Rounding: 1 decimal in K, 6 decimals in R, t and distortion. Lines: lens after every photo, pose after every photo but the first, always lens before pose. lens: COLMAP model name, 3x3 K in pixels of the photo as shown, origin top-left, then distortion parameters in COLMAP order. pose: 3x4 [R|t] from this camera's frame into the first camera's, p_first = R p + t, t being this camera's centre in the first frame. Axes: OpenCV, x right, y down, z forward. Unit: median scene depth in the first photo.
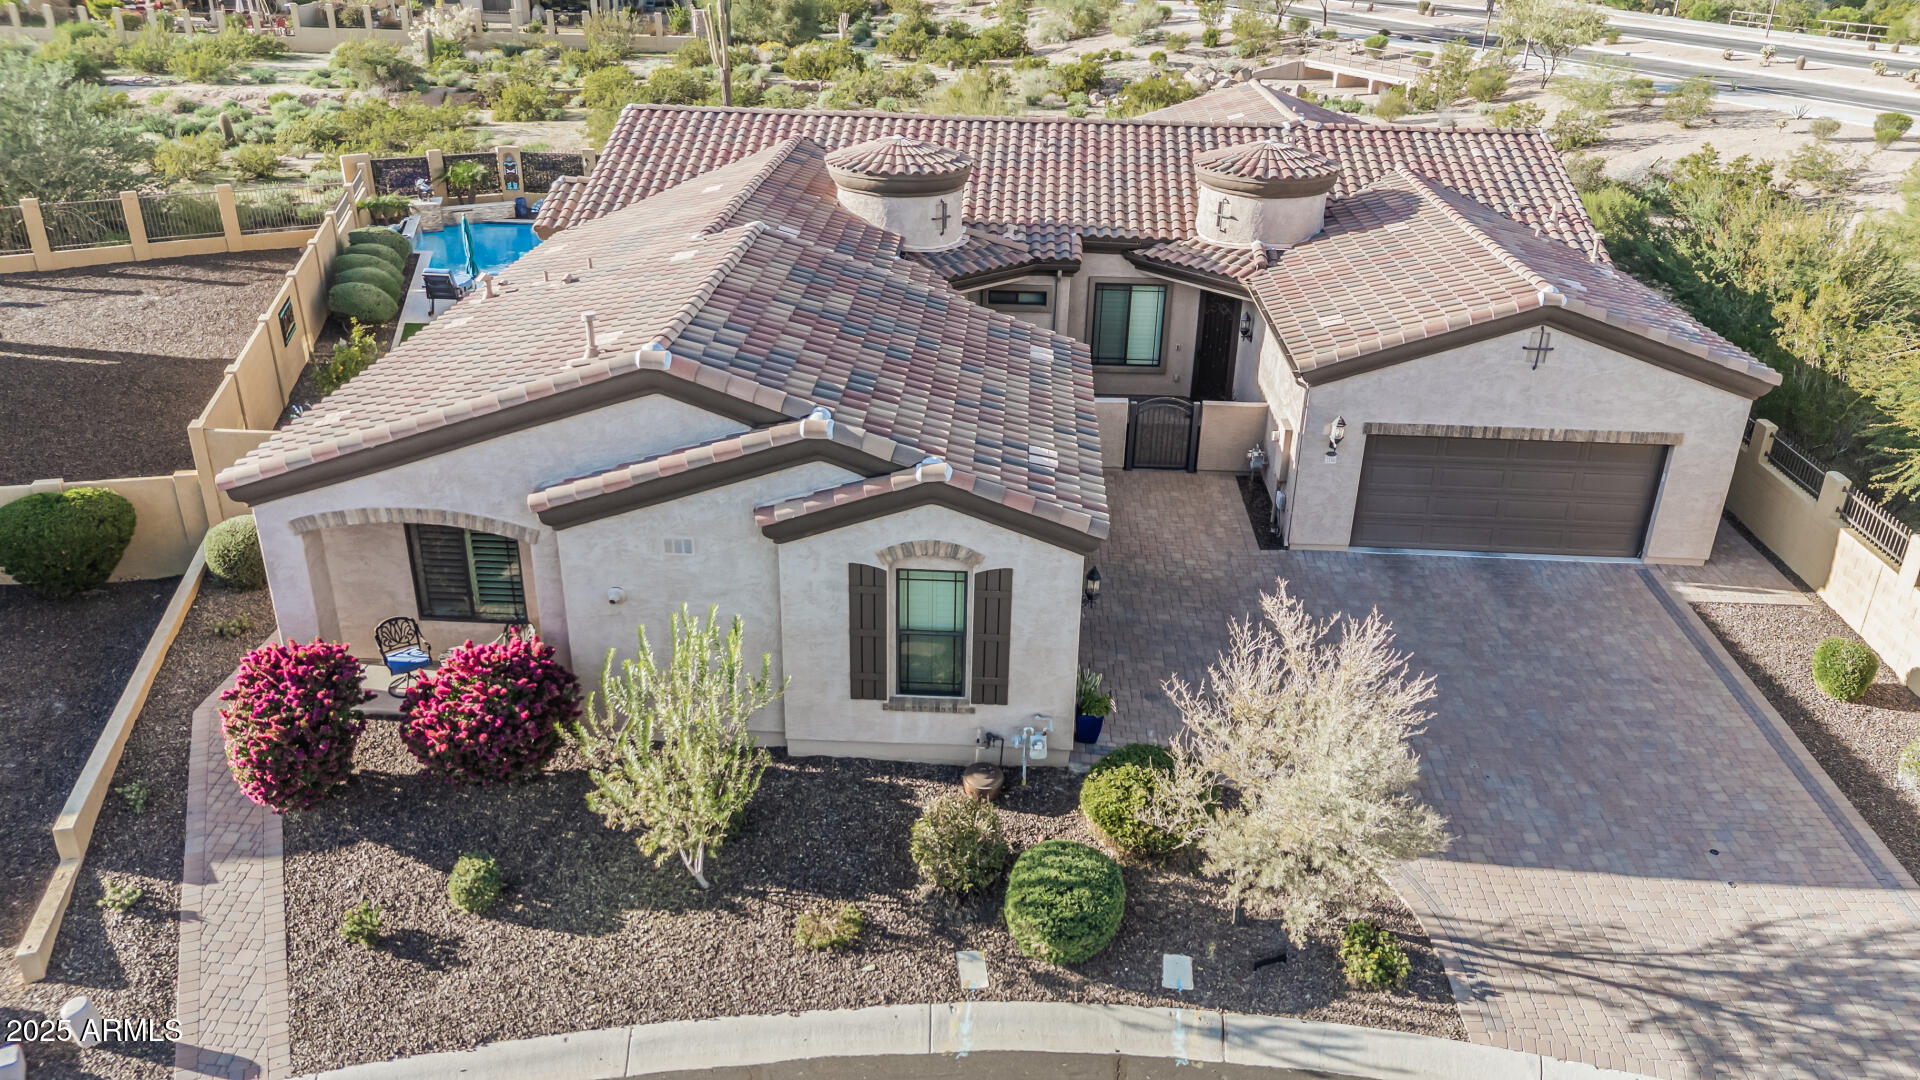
lens RADIAL K [[1411.3, 0, 966.0], [0, 1411.3, 552.7], [0, 0, 1]] dist [0.059837, -0.056771]
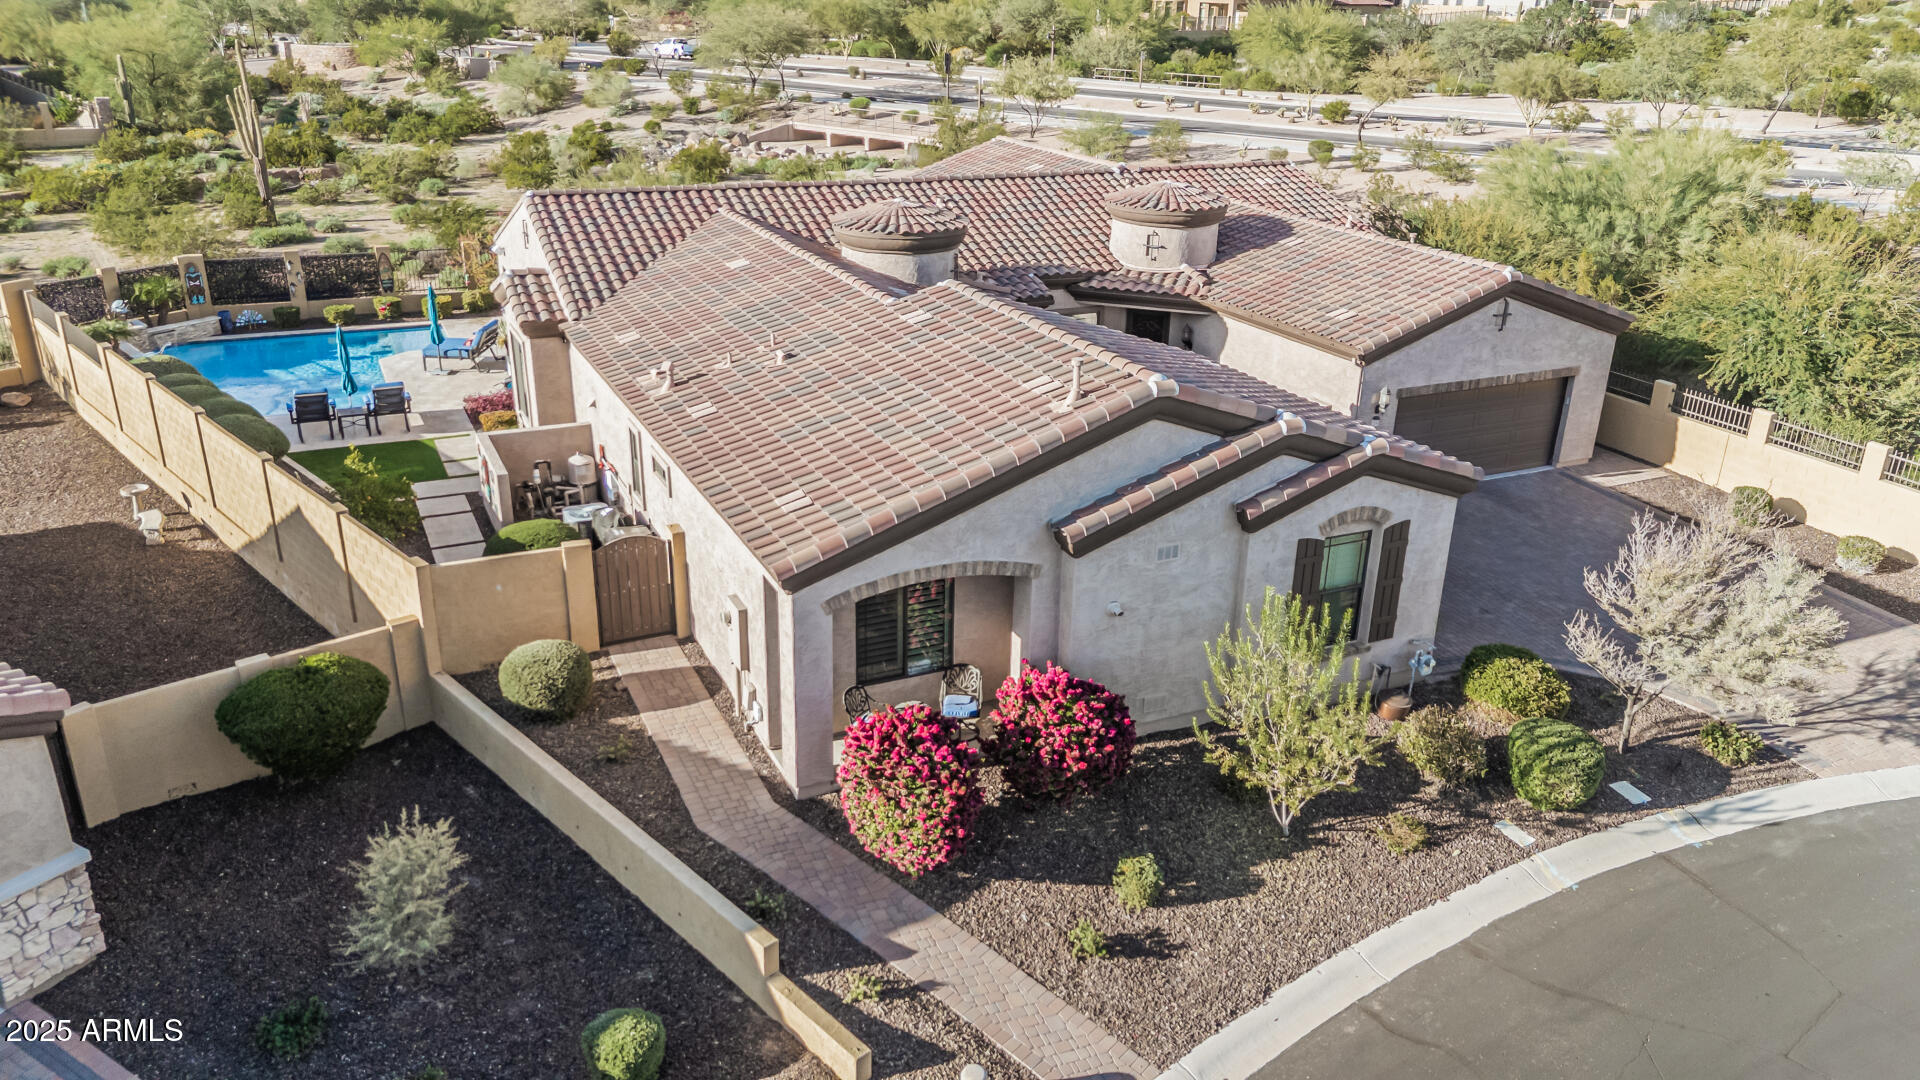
lens RADIAL K [[1411.3, 0, 966.0], [0, 1411.3, 552.7], [0, 0, 1]] dist [0.059837, -0.056771]
pose [[0.882993, -0.180459, 0.433311, -0.632036], [0.198464, 0.980101, 0.003751, -0.031007], [-0.425365, 0.082684, 0.901237, 0.044271]]
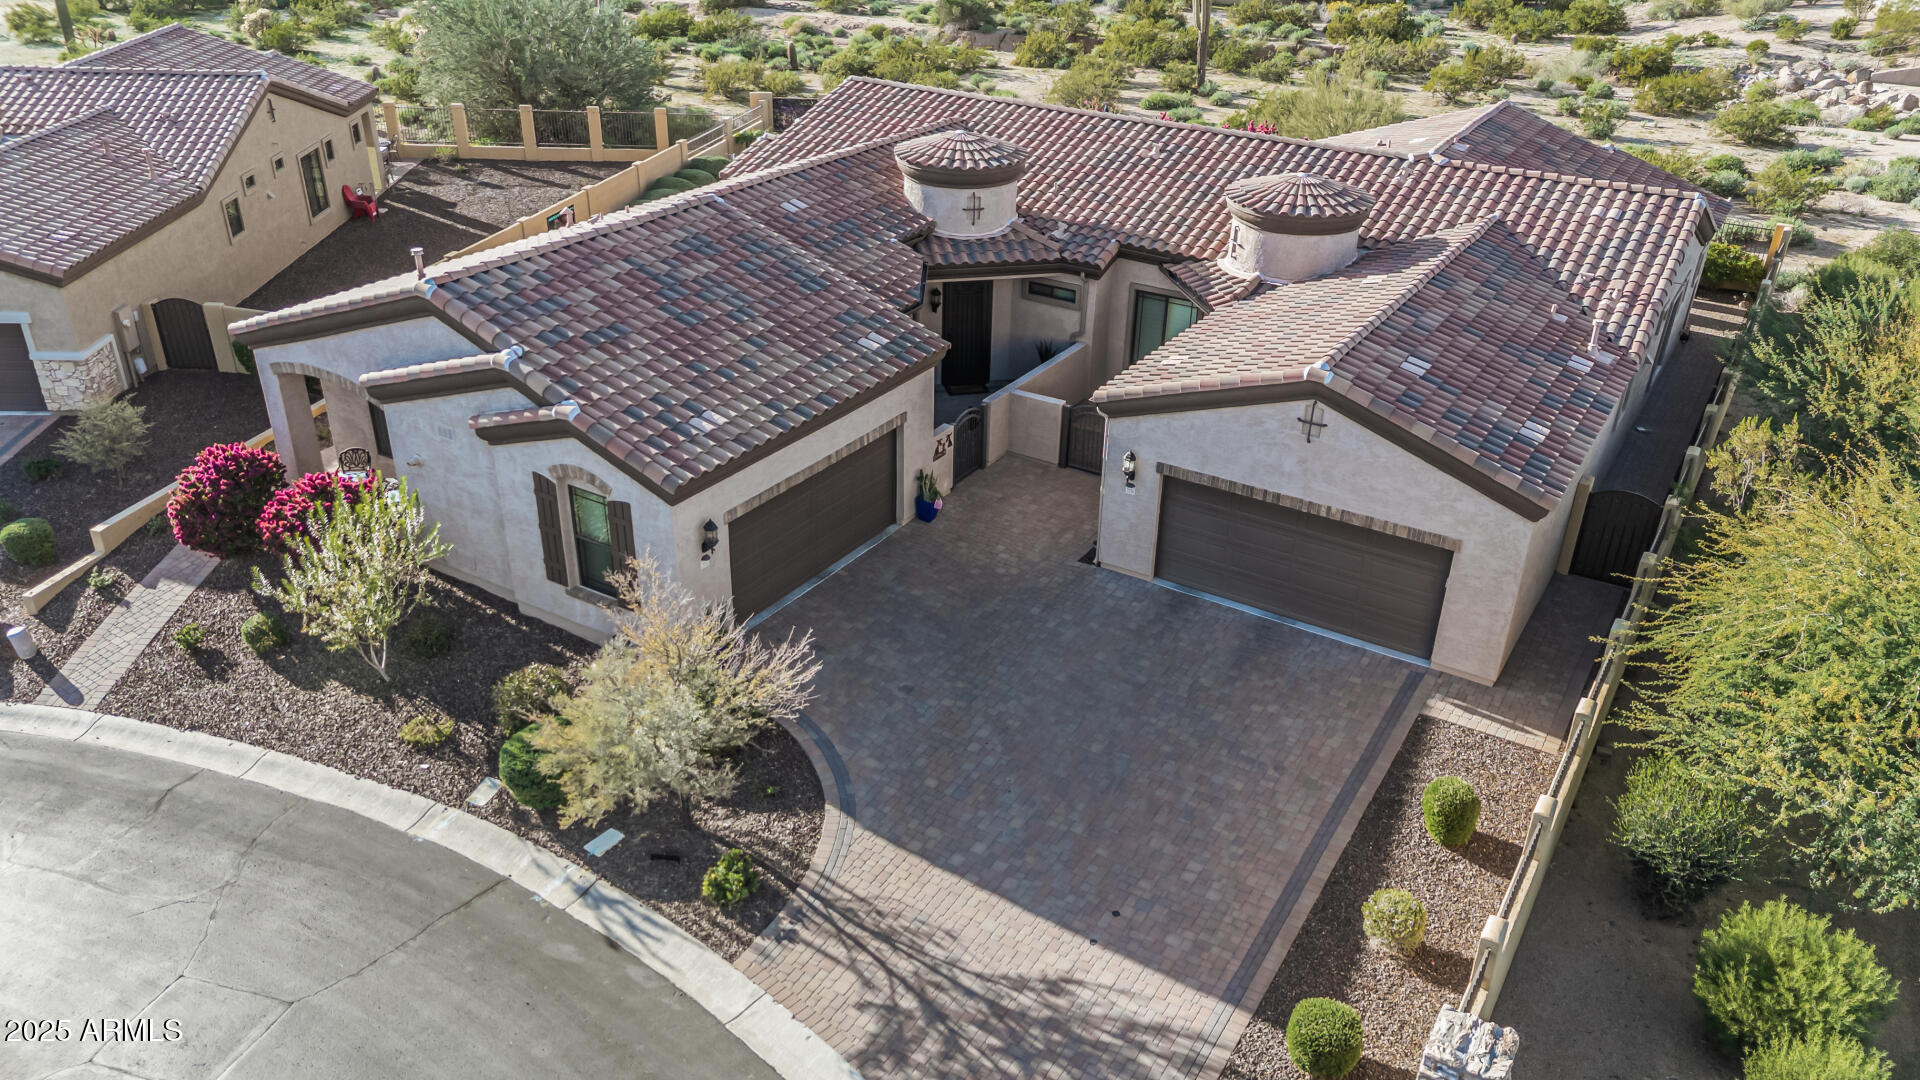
lens RADIAL K [[1405.8, 0, 966.2], [0, 1405.8, 553.2], [0, 0, 1]] dist [0.083997, -0.081370]
pose [[0.873022, 0.232607, -0.428633, 0.622478], [-0.214315, 0.972494, 0.091238, -0.091360], [0.438065, 0.012210, 0.898860, 0.014194]]
